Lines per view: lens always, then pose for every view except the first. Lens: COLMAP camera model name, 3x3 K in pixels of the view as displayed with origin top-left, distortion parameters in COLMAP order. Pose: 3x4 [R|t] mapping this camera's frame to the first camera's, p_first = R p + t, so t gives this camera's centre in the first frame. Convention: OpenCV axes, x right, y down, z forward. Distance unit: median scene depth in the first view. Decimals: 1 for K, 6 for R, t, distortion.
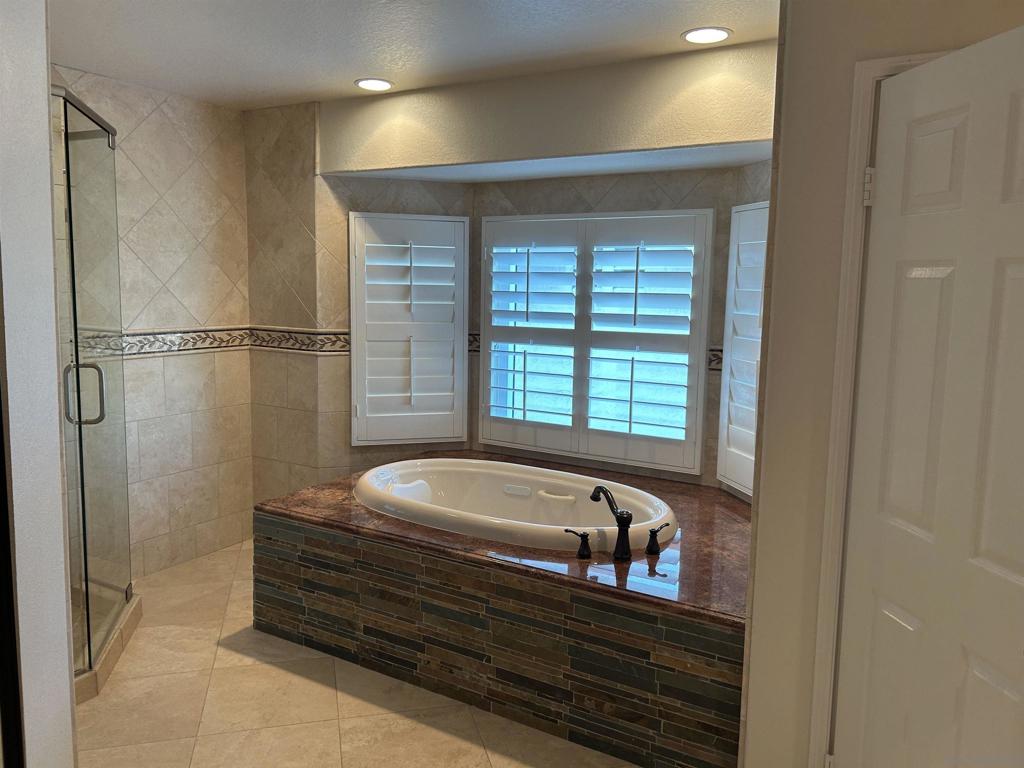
lens RADIAL K [[769.7, 0, 517.6], [0, 769.7, 380.9], [0, 0, 1]] dist [0.051441, -0.056927]
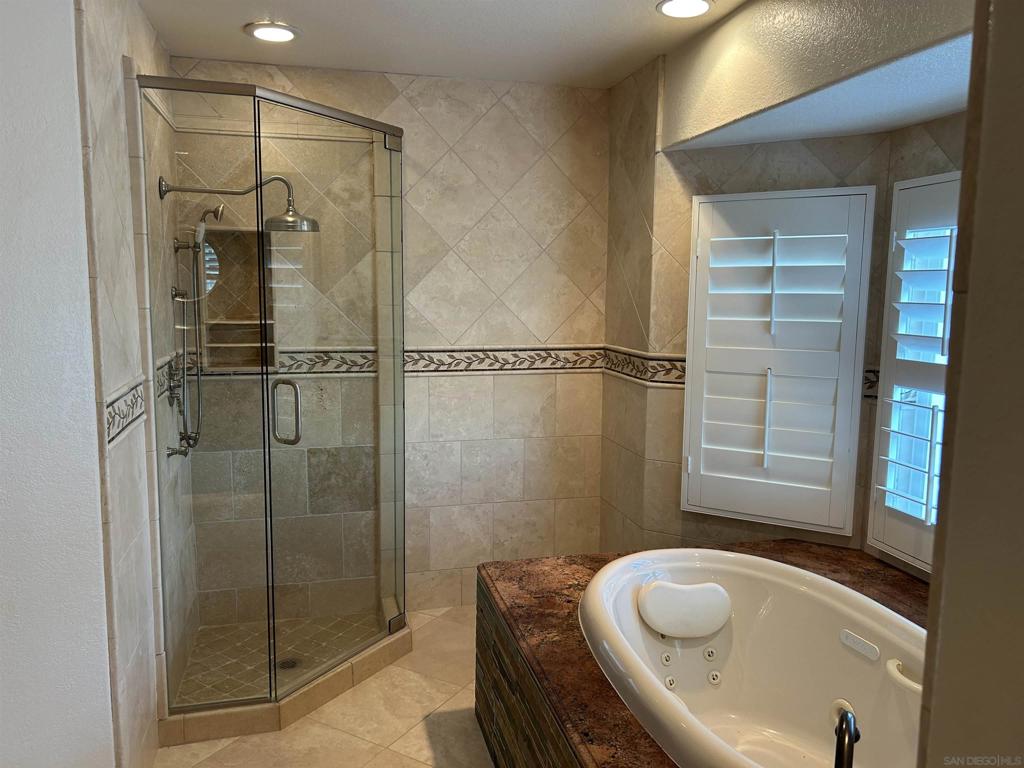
lens RADIAL K [[769.7, 0, 510.5], [0, 769.7, 392.9], [0, 0, 1]] dist [0.051441, -0.056927]
pose [[0.692755, 0.084642, -0.716188, 0.202961], [-0.085108, 0.995744, 0.035357, -0.042189], [0.716133, 0.036460, 0.697011, 0.359451]]
